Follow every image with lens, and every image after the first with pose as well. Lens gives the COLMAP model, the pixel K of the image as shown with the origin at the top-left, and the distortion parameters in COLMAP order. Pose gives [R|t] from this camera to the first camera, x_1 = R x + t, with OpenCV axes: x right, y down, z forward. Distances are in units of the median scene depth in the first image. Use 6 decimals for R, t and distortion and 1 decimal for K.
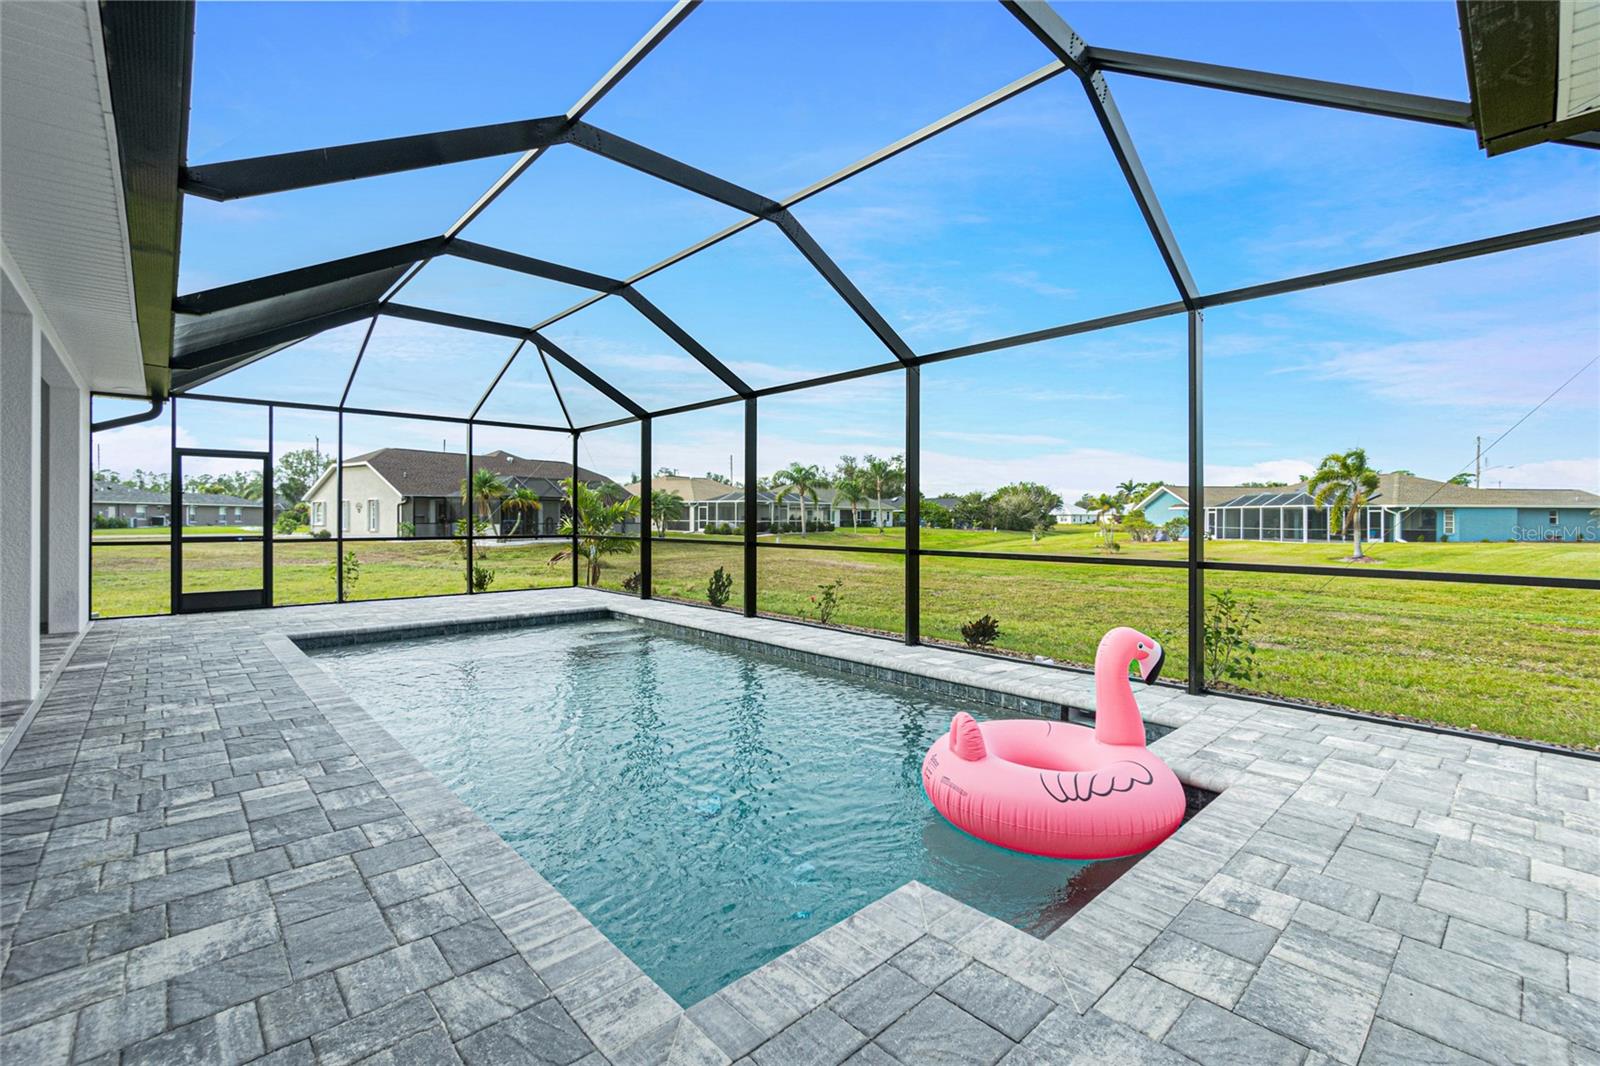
lens RADIAL K [[686.7, 0, 790.9], [0, 686.7, 535.2], [0, 0, 1]] dist [-0.000674, -0.000271]
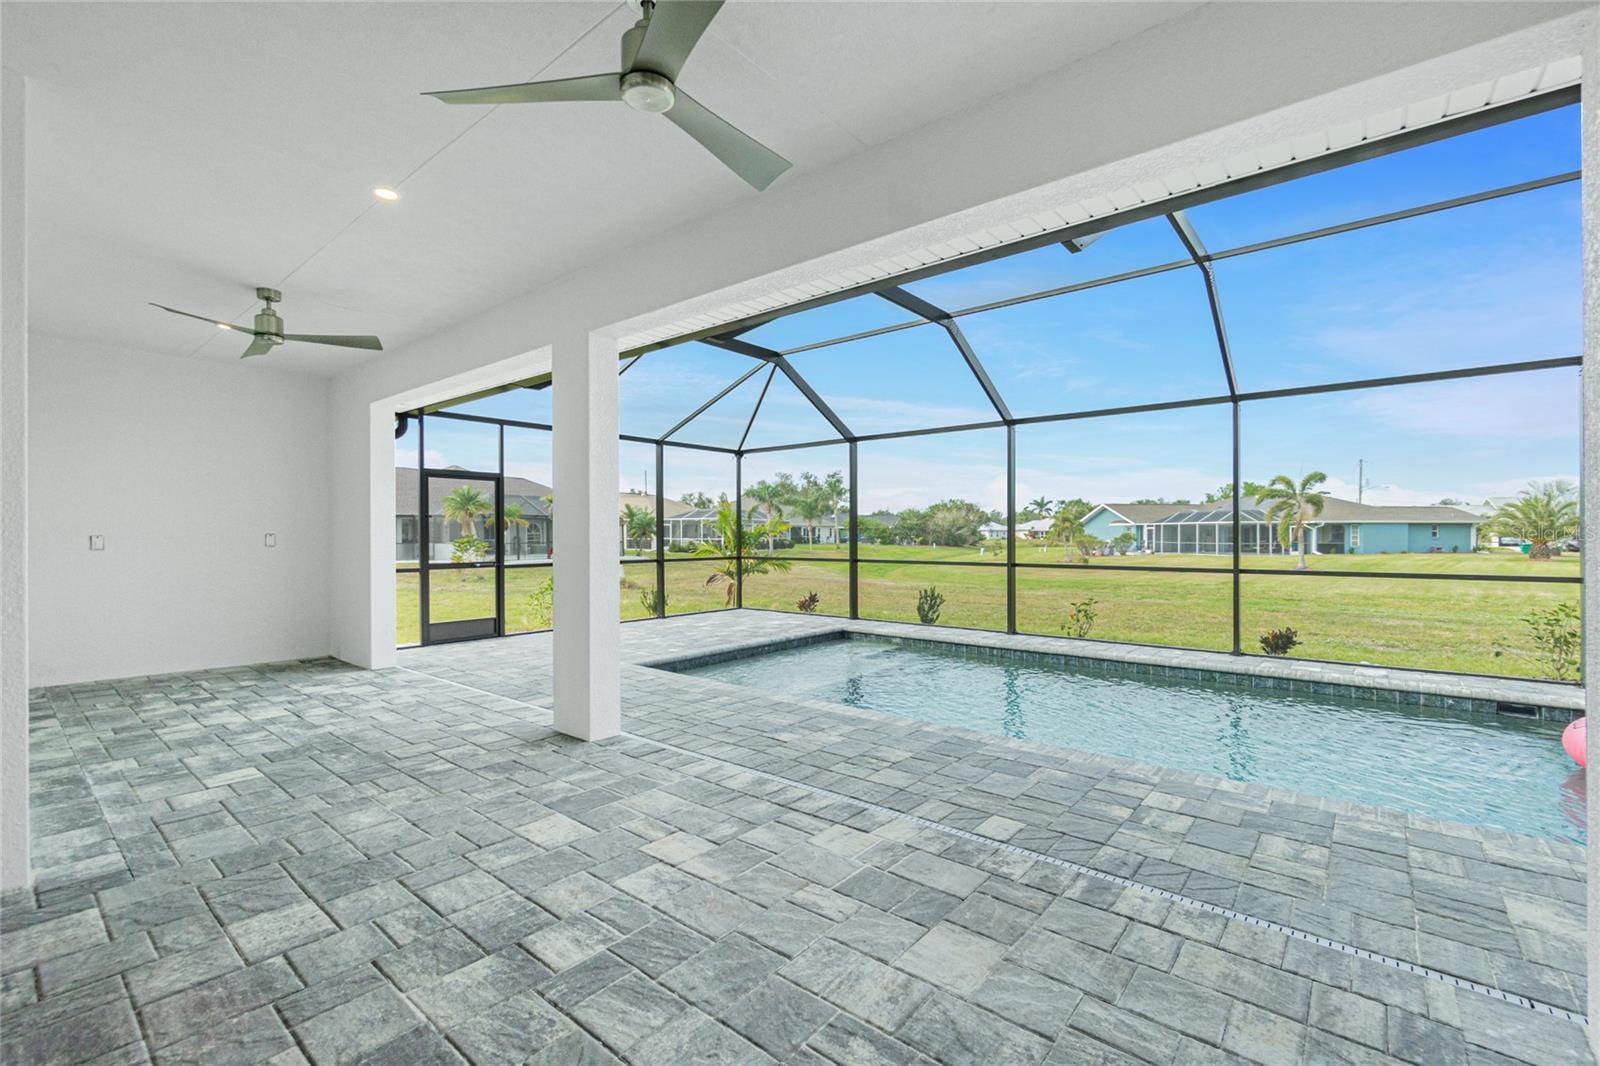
lens RADIAL K [[691.5, 0, 800.0], [0, 691.5, 533.0], [0, 0, 1]] dist [-0.003371, 0.000093]
pose [[0.990956, -0.005063, 0.134094, -0.101997], [0.008727, 0.999604, -0.026755, -0.001828], [-0.133906, 0.027684, 0.990607, -0.000914]]
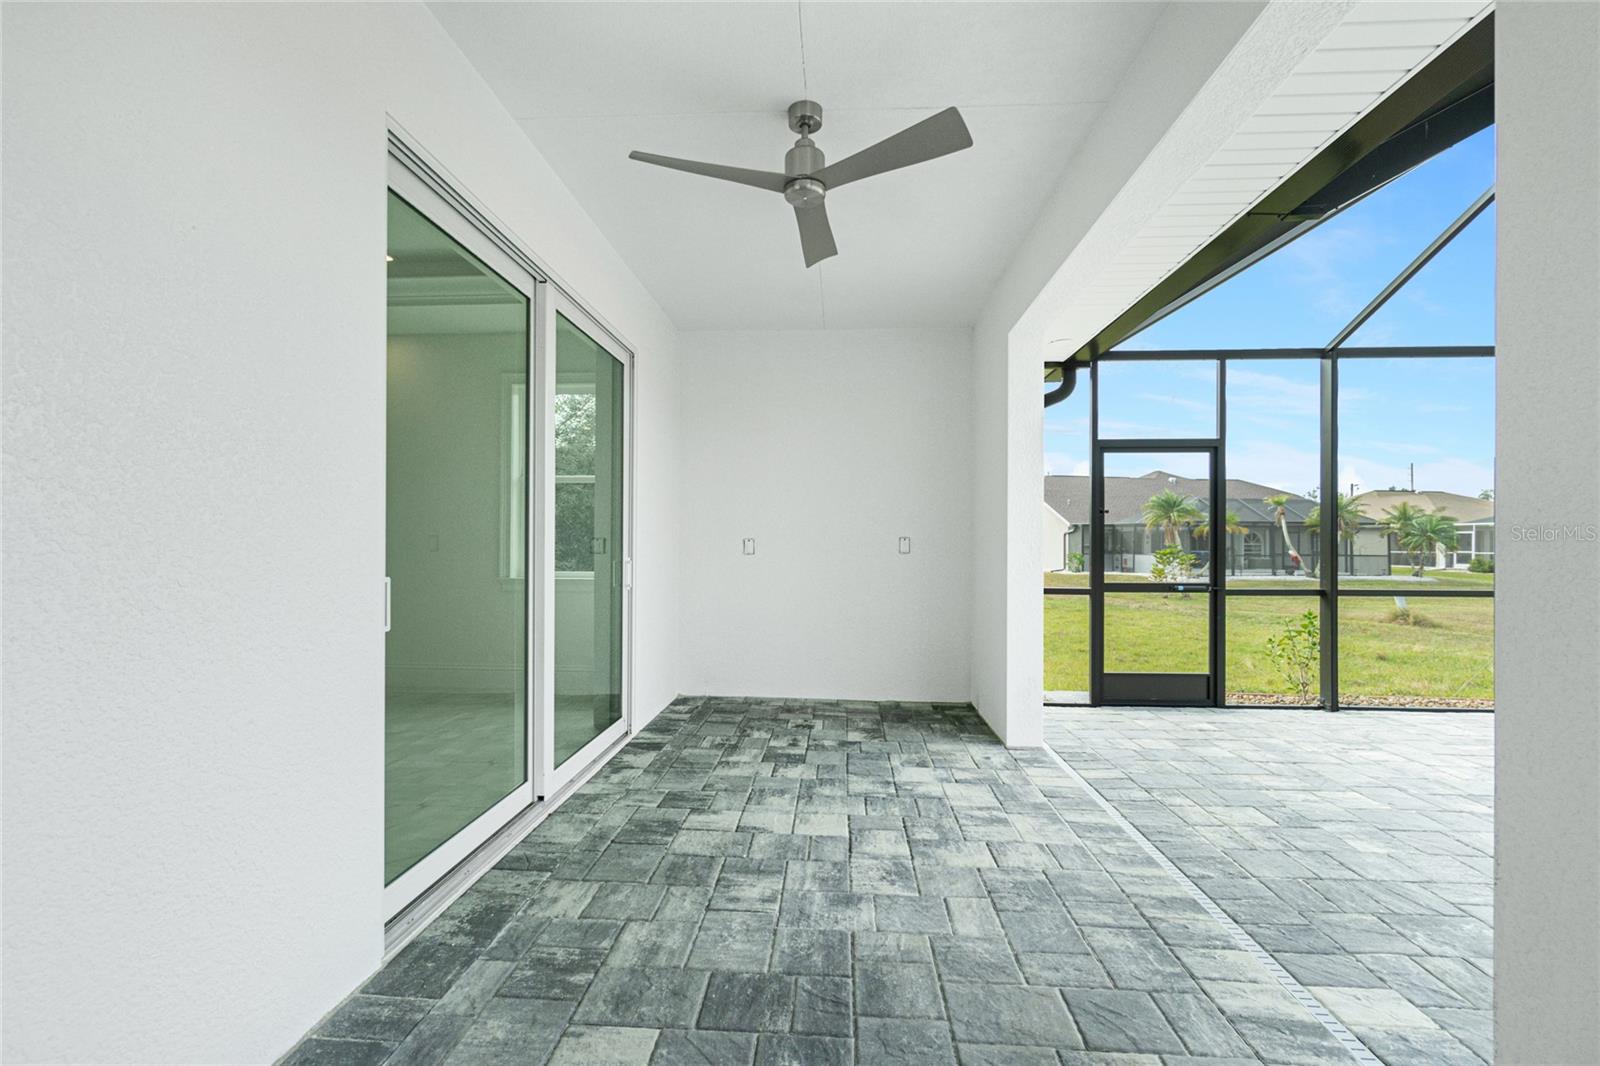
lens RADIAL K [[698.5, 0, 796.0], [0, 698.5, 550.5], [0, 0, 1]] dist [-0.003457, -0.000187]
pose [[0.690493, 0.003217, -0.723331, -0.124081], [-0.018608, 0.999738, -0.013317, -0.002479], [0.723099, 0.022655, 0.690373, 0.071605]]
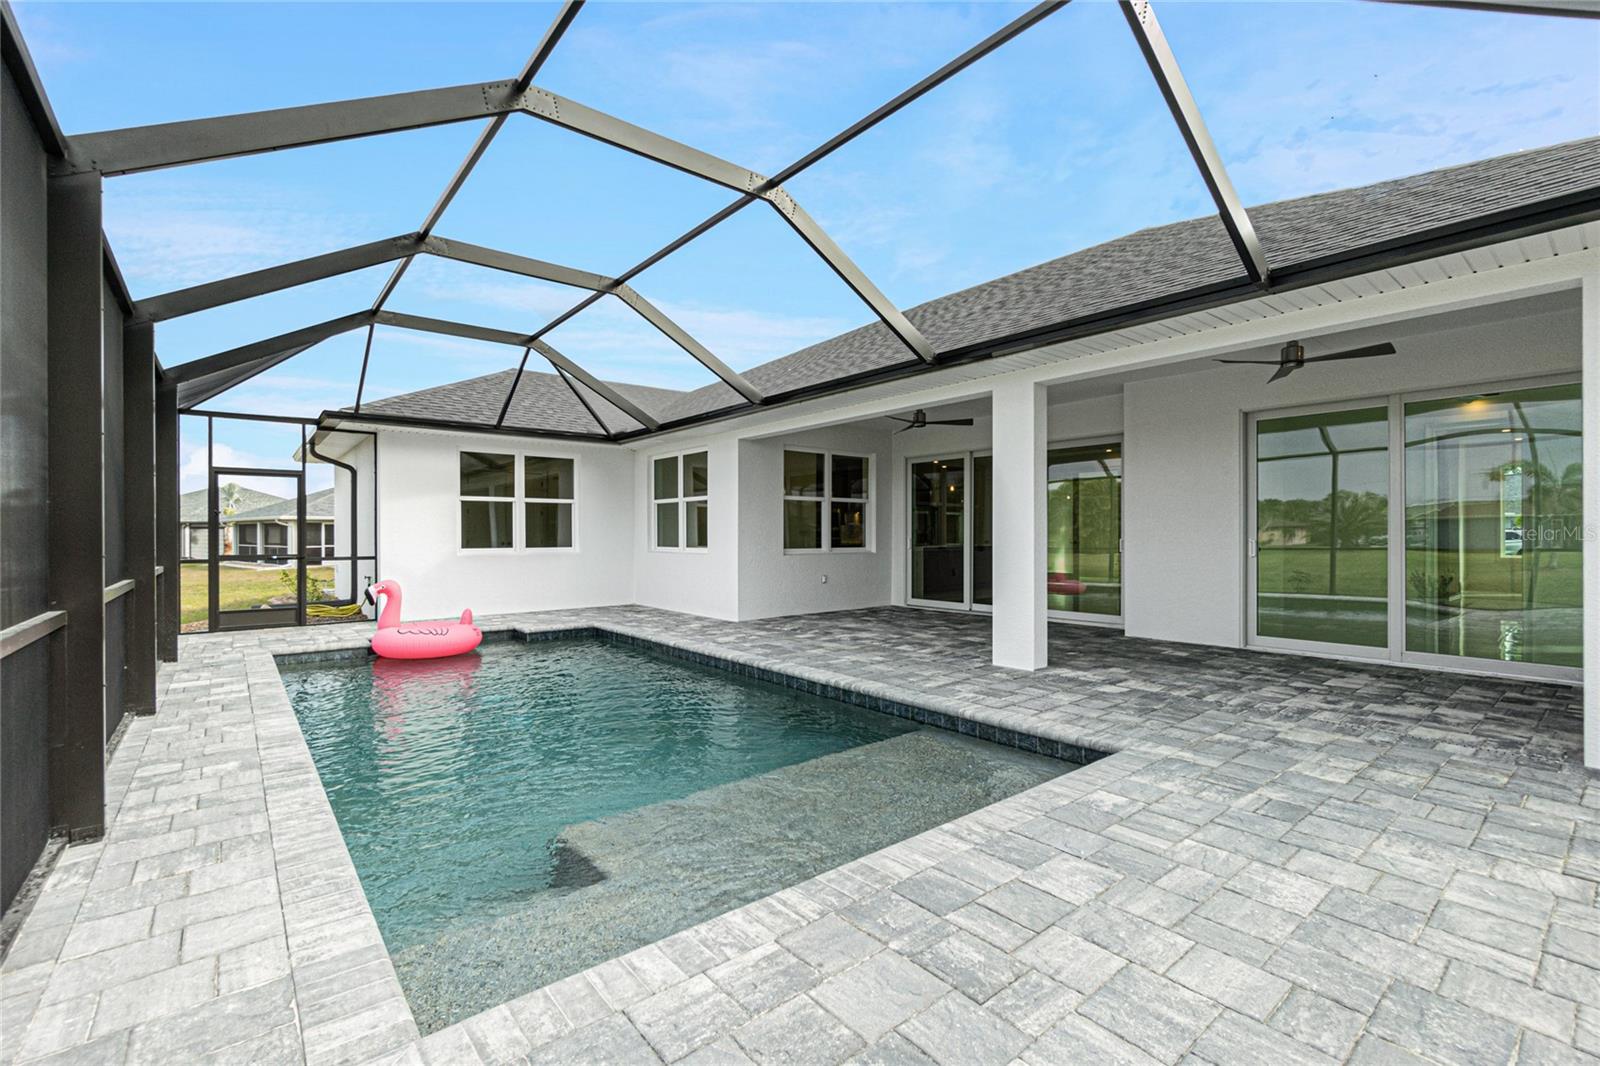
lens RADIAL K [[686.7, 0, 790.9], [0, 686.7, 535.2], [0, 0, 1]] dist [-0.000674, -0.000271]
pose [[-0.997171, 0.000869, 0.075167, -0.082930], [0.003051, 0.999577, 0.028921, -0.006840], [-0.075110, 0.029068, -0.996751, 0.251428]]
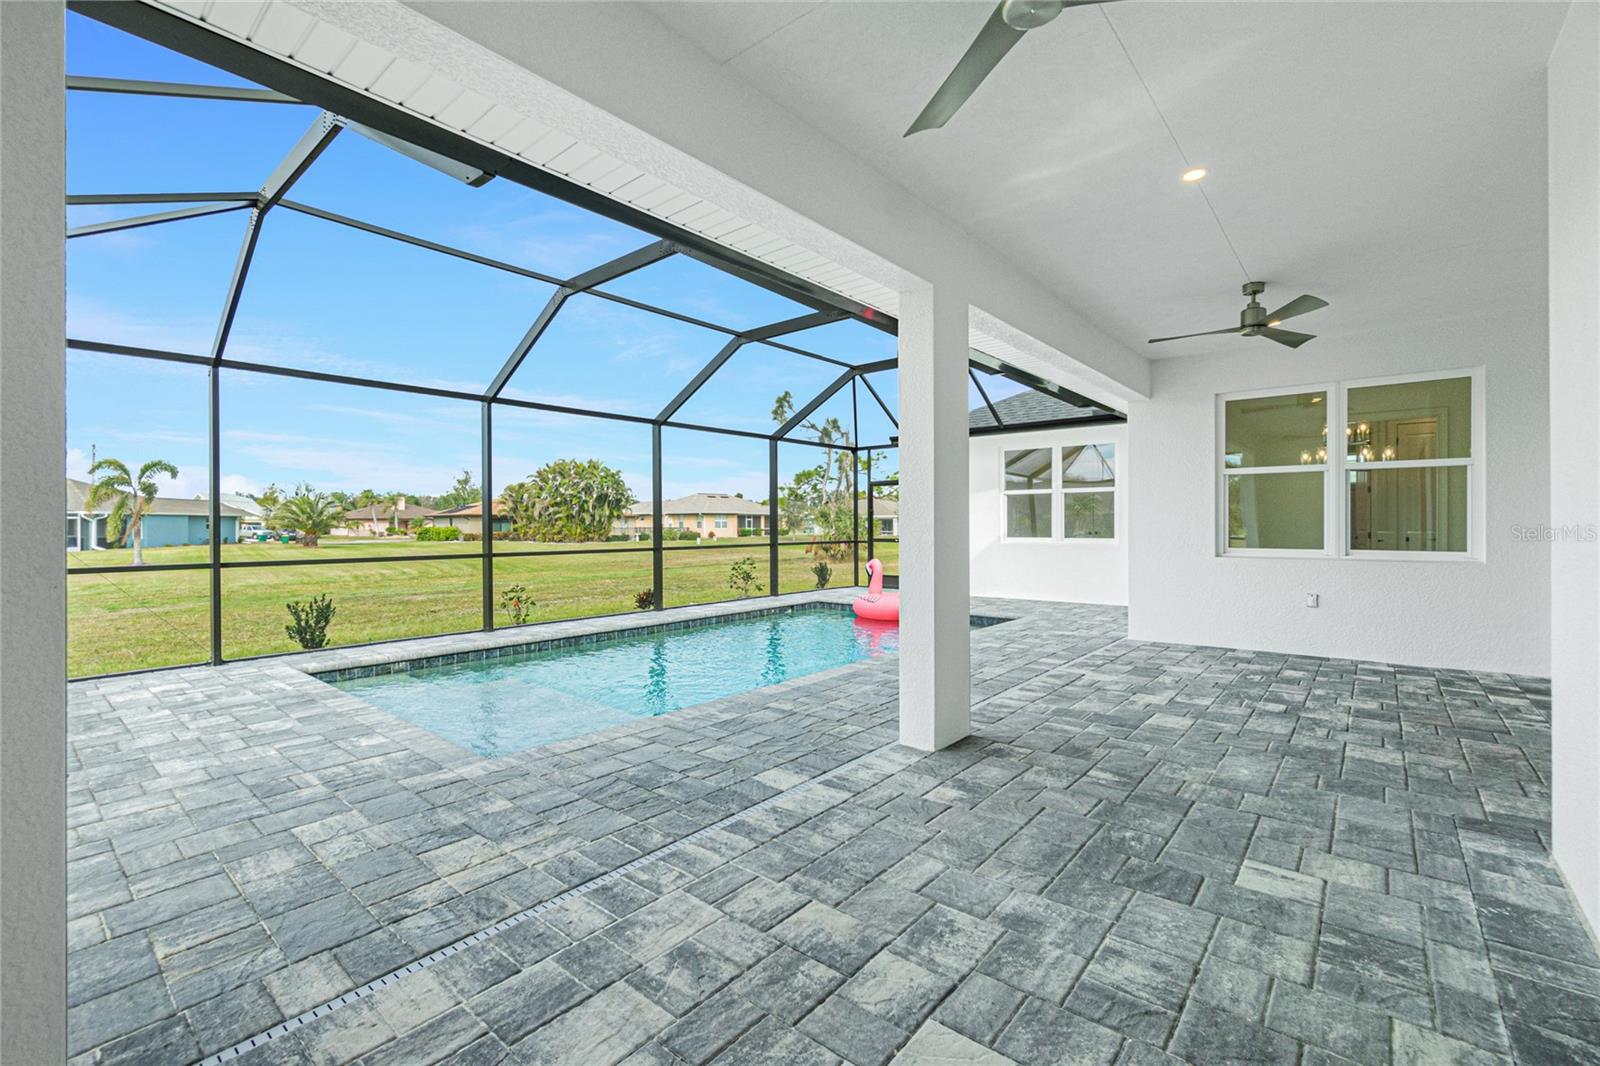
lens RADIAL K [[684.3, 0, 798.6], [0, 684.3, 522.4], [0, 0, 1]] dist [-0.001963, 0.000192]
pose [[-0.121903, -0.000418, 0.992542, -0.206226], [0.027836, 0.999605, 0.003839, -0.004687], [-0.992152, 0.028097, -0.121843, 0.133029]]
